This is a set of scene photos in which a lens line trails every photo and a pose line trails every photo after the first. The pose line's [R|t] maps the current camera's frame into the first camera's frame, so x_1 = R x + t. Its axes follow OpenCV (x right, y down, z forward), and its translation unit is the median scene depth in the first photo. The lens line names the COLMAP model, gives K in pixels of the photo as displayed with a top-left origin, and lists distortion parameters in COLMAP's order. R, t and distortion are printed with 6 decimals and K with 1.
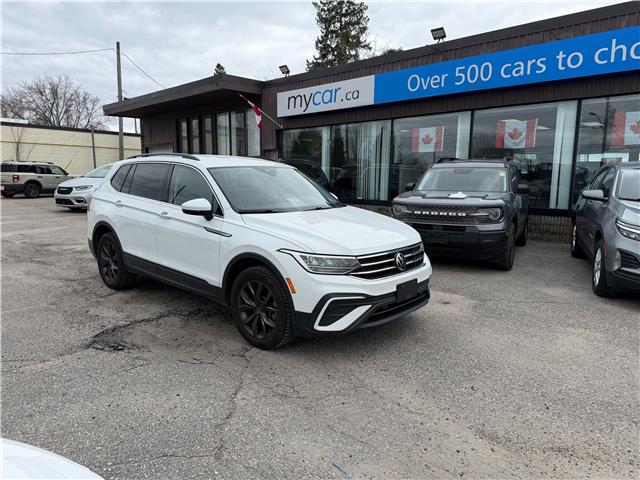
lens RADIAL K [[448.8, 0, 320.8], [0, 448.8, 237.4], [0, 0, 1]] dist [0.046749, -0.059364]
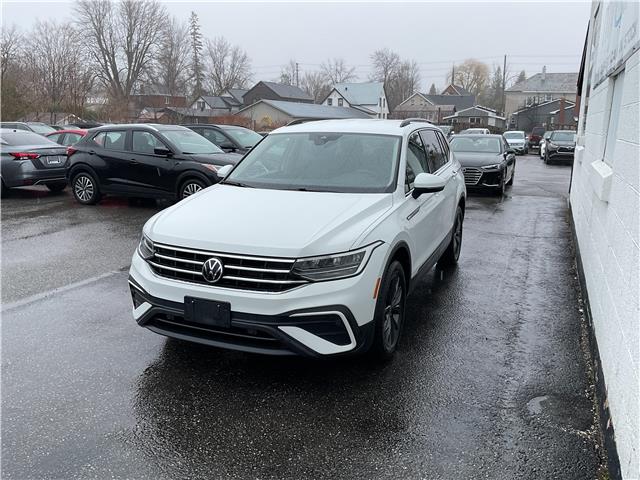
lens RADIAL K [[530.5, 0, 318.8], [0, 530.5, 245.9], [0, 0, 1]] dist [0.002597, -0.002157]
pose [[0.310549, 0.199948, -0.929290, 0.393582], [-0.145502, 0.976105, 0.161397, -0.056096], [0.939355, 0.085092, 0.332221, 0.346783]]
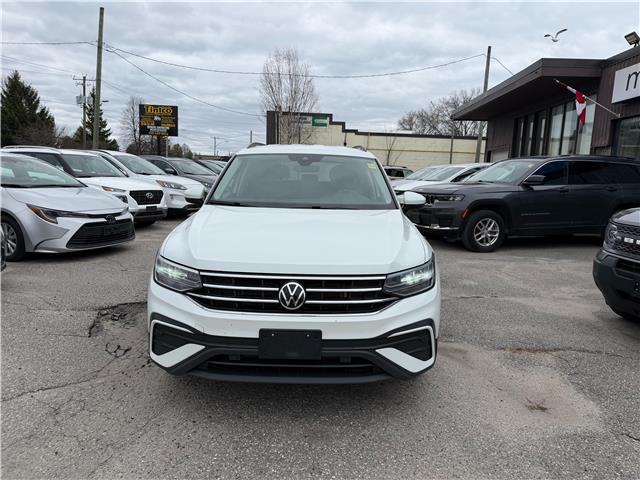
lens RADIAL K [[448.8, 0, 323.6], [0, 448.8, 236.5], [0, 0, 1]] dist [0.046749, -0.059364]
pose [[0.667050, 0.117393, -0.735706, 0.258570], [-0.130485, 0.990652, 0.039766, -0.022836], [0.733497, 0.069473, 0.676133, 0.240010]]
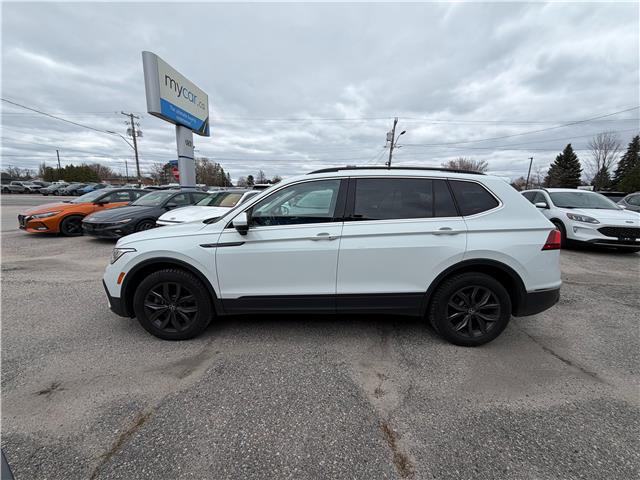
lens RADIAL K [[254.4, 0, 319.9], [0, 254.4, 241.9], [0, 0, 1]] dist [0.002090, -0.001979]
pose [[-0.765276, 0.093221, -0.636916, 0.106052], [-0.113801, 0.954279, 0.276407, -0.101589], [0.633562, 0.284010, -0.719678, 0.775959]]
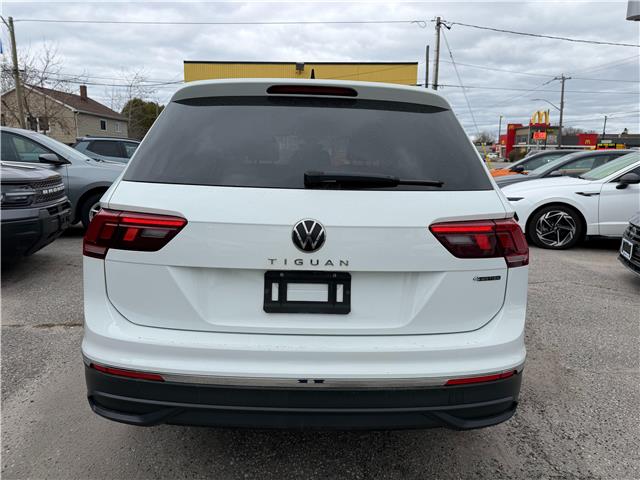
lens RADIAL K [[448.8, 0, 314.8], [0, 448.8, 242.1], [0, 0, 1]] dist [0.046749, -0.059364]
pose [[-0.670239, -0.158674, 0.724984, -0.390350], [0.082416, 0.954920, 0.285193, -0.100039], [-0.737555, 0.250898, -0.626947, 0.790385]]
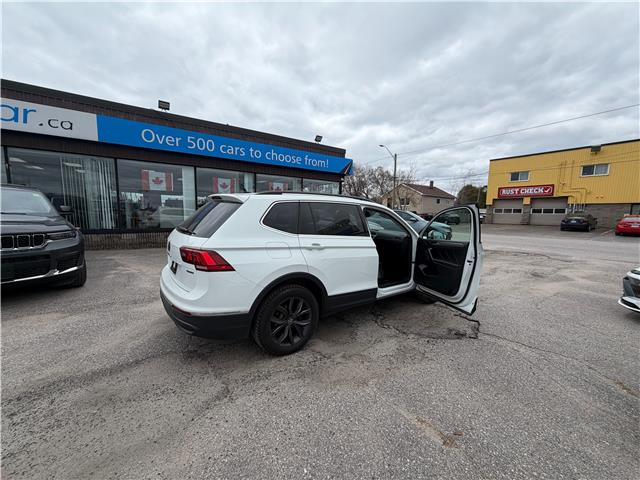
lens RADIAL K [[254.1, 0, 318.7], [0, 254.1, 239.8], [0, 0, 1]] dist [-0.000793, 0.000288]
pose [[0.194955, -0.110821, 0.974531, -0.511394], [0.113853, 0.989436, 0.089740, -0.072902], [-0.974182, 0.093458, 0.205513, 0.490270]]
